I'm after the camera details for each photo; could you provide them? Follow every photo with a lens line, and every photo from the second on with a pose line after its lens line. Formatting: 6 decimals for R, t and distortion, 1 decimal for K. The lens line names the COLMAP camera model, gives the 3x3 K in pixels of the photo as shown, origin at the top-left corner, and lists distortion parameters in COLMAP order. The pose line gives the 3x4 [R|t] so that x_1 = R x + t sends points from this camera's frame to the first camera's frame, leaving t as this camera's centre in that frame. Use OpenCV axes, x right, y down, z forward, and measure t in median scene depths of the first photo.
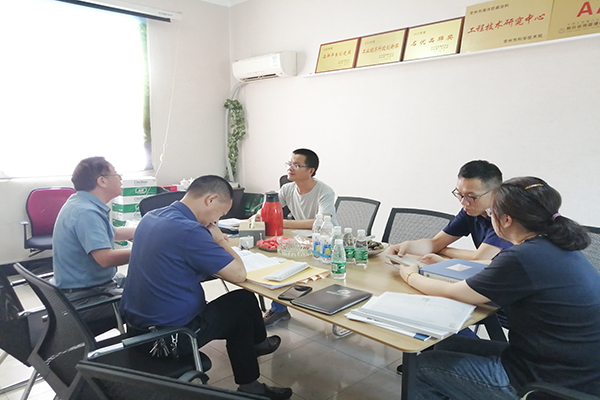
lens RADIAL K [[477.4, 0, 300.0], [0, 477.4, 200.0], [0, 0, 1]] dist [-0.001876, -0.001379]
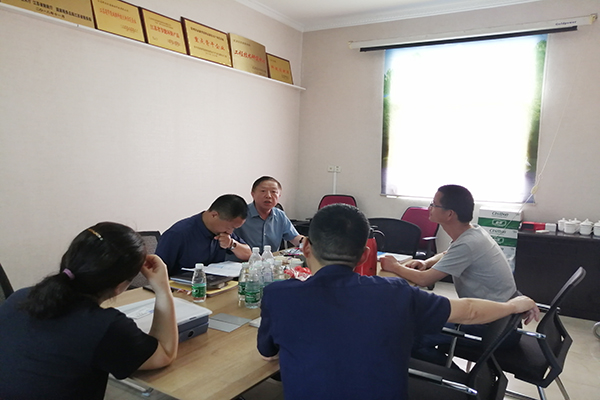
lens RADIAL K [[477.4, 0, 300.0], [0, 477.4, 200.0], [0, 0, 1]] dist [-0.001876, -0.001379]
pose [[0.258888, 0.093656, -0.961356, 0.441366], [-0.145474, 0.987716, 0.057048, -0.058222], [0.954890, 0.125083, 0.269332, 0.358190]]
